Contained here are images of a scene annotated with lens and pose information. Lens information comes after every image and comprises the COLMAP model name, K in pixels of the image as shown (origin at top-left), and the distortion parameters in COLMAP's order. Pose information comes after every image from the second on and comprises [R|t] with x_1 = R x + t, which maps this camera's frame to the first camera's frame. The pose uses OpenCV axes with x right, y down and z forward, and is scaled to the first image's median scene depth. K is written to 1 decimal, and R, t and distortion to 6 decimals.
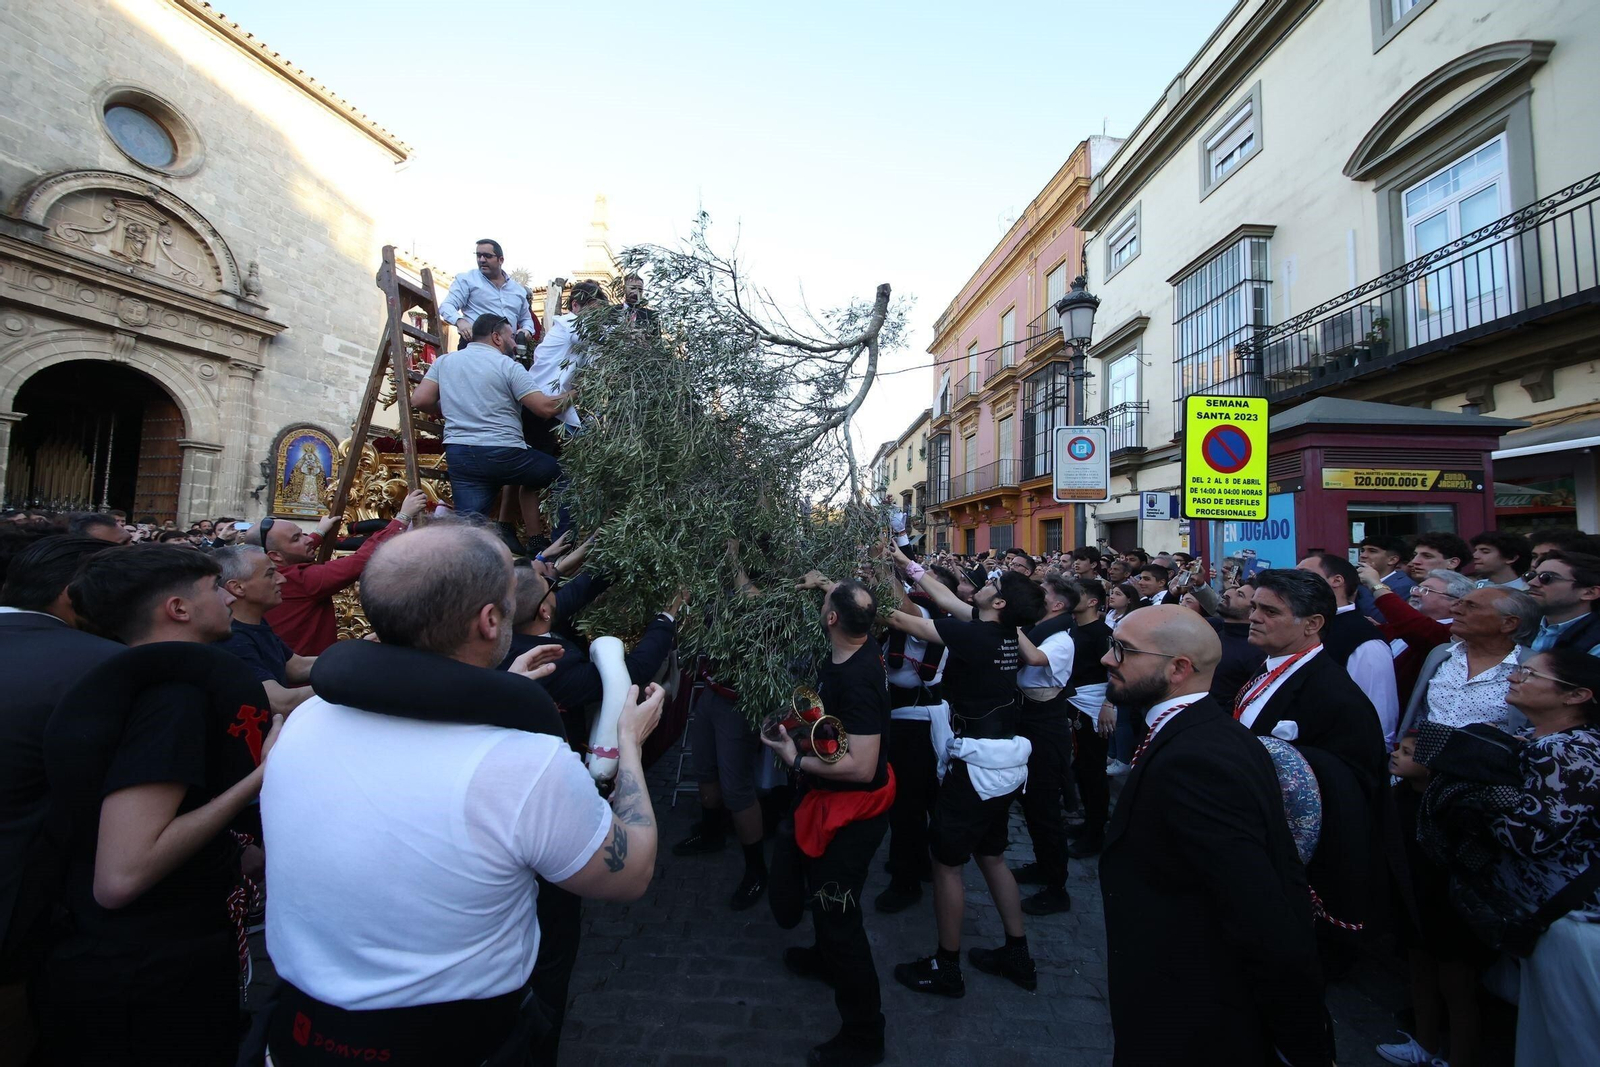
lens RADIAL K [[572.0, 0, 791.7], [0, 572.0, 521.5], [0, 0, 1]] dist [0.010022, -0.009876]
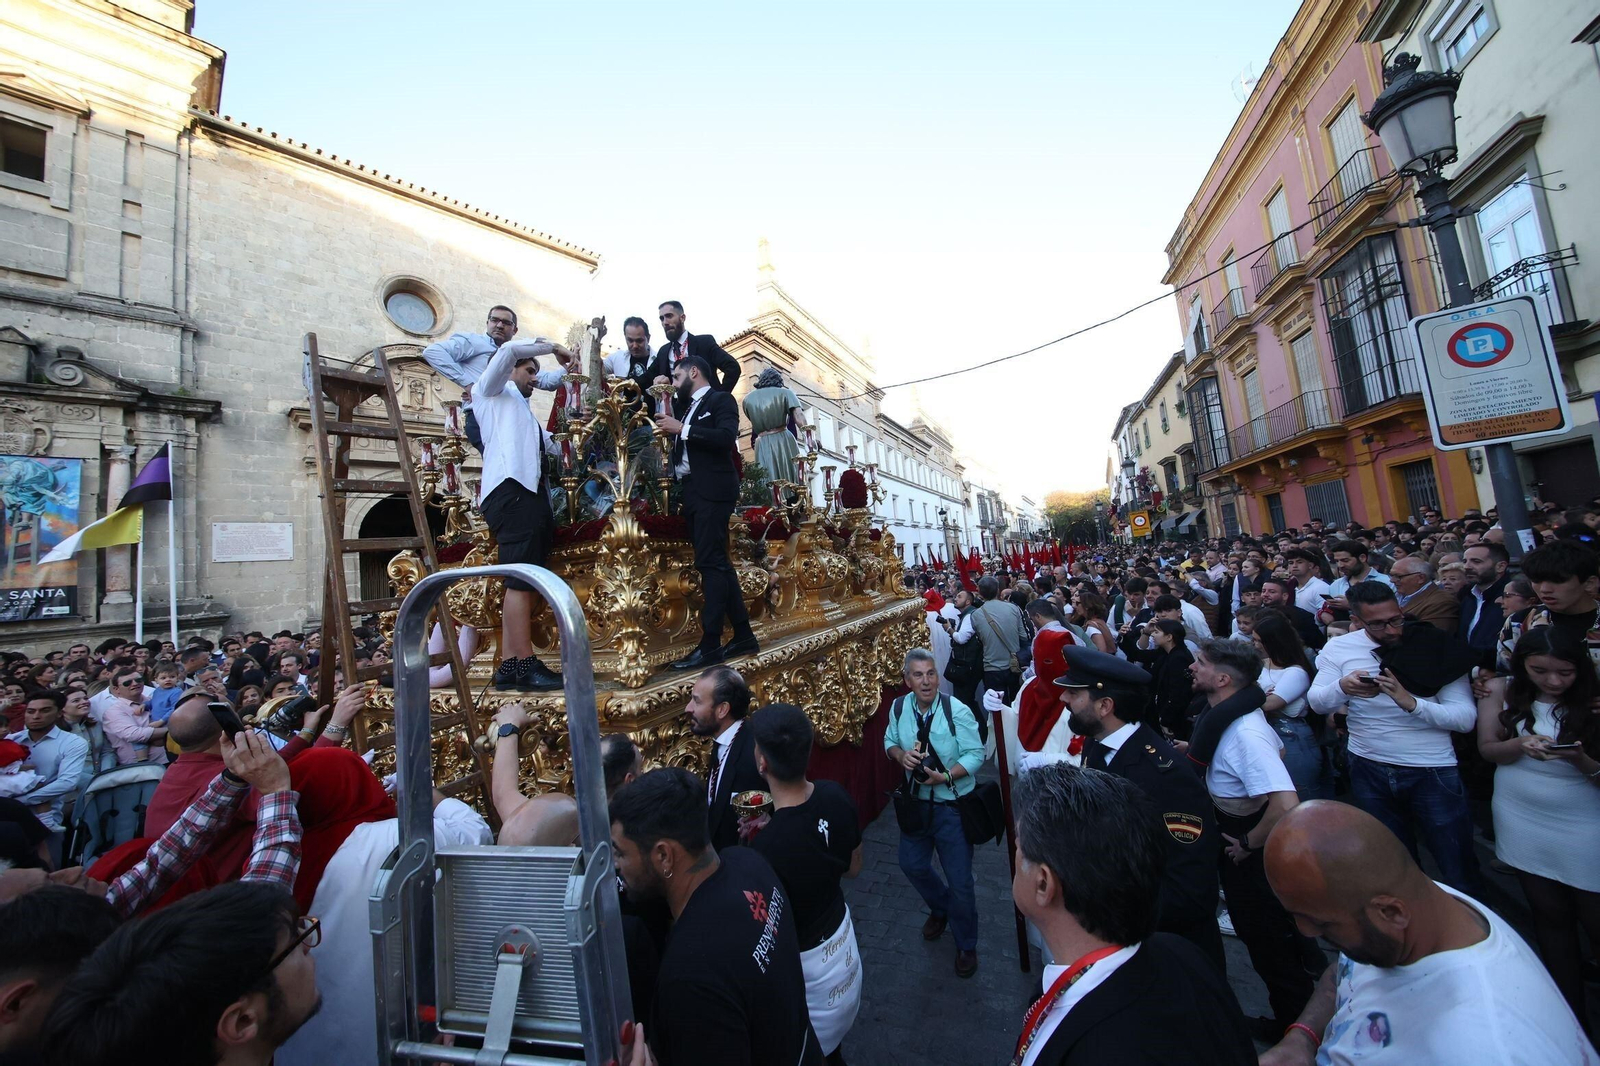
lens RADIAL K [[559.2, 0, 806.3], [0, 559.2, 517.2], [0, 0, 1]] dist [-0.022914, 0.000117]
pose [[0.907781, -0.160307, -0.387603, 0.054258], [0.153486, 0.986949, -0.048717, -0.023064], [0.390354, -0.015267, 0.920538, 0.163753]]
